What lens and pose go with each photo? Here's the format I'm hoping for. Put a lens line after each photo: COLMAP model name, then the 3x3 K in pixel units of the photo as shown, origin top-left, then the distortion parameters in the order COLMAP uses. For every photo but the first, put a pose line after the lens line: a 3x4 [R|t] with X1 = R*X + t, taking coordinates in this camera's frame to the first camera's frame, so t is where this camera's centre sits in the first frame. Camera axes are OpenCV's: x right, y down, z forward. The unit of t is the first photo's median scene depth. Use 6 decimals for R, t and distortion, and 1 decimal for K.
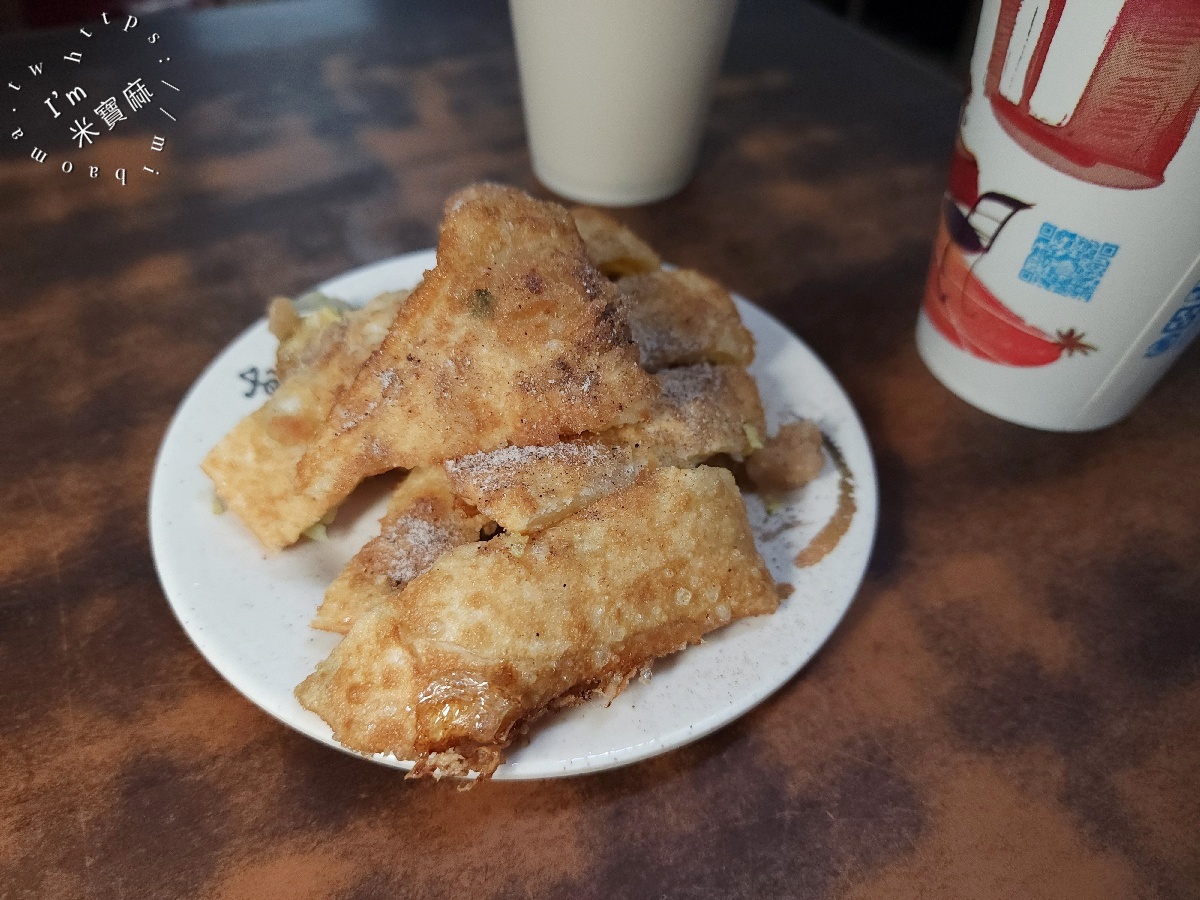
lens RADIAL K [[811.3, 0, 600.0], [0, 811.3, 450.0], [0, 0, 1]] dist [0.087587, -0.095306]
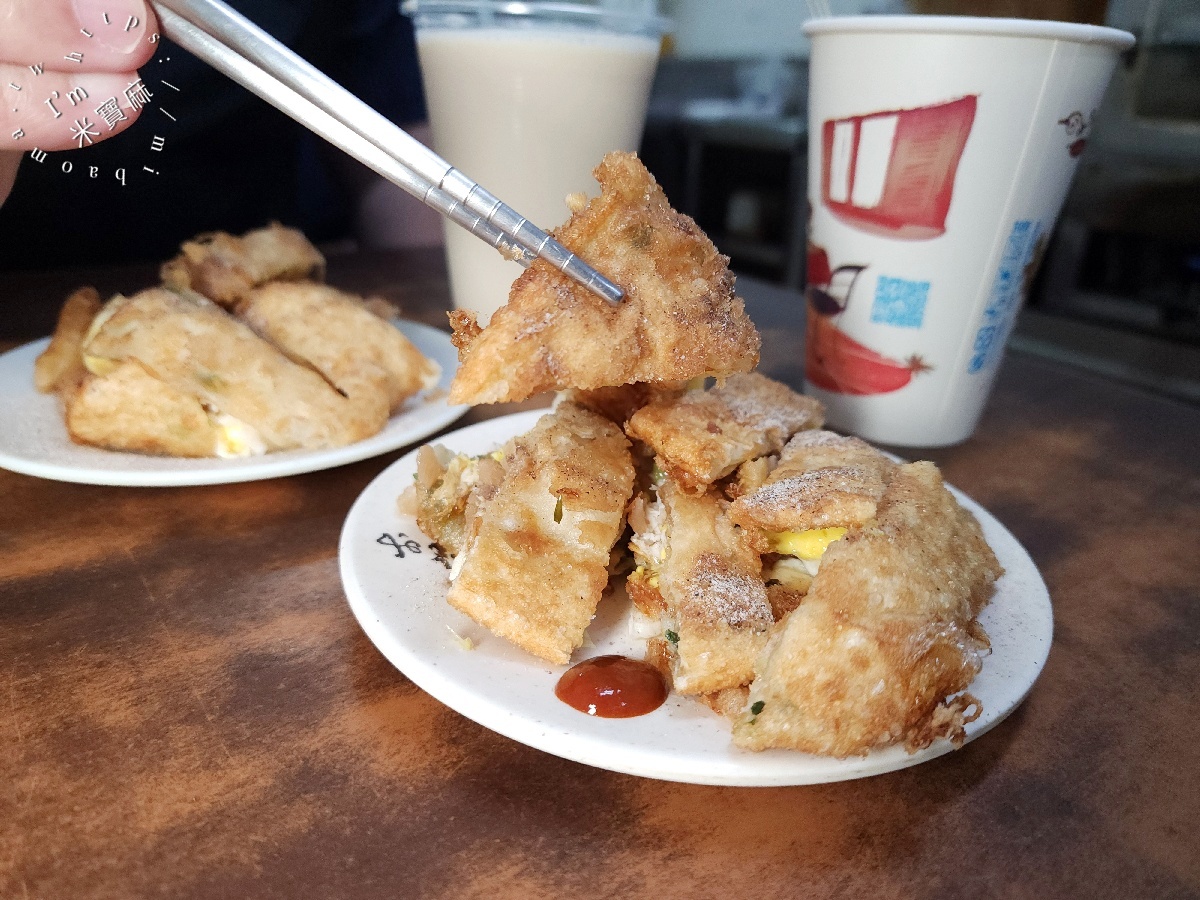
lens RADIAL K [[811.3, 0, 600.0], [0, 811.3, 450.0], [0, 0, 1]] dist [0.087587, -0.095306]
pose [[0.985356, -0.053949, 0.161752, -0.214236], [0.108169, 0.931084, -0.348398, 0.492232], [-0.131810, 0.360793, 0.923285, -0.178296]]
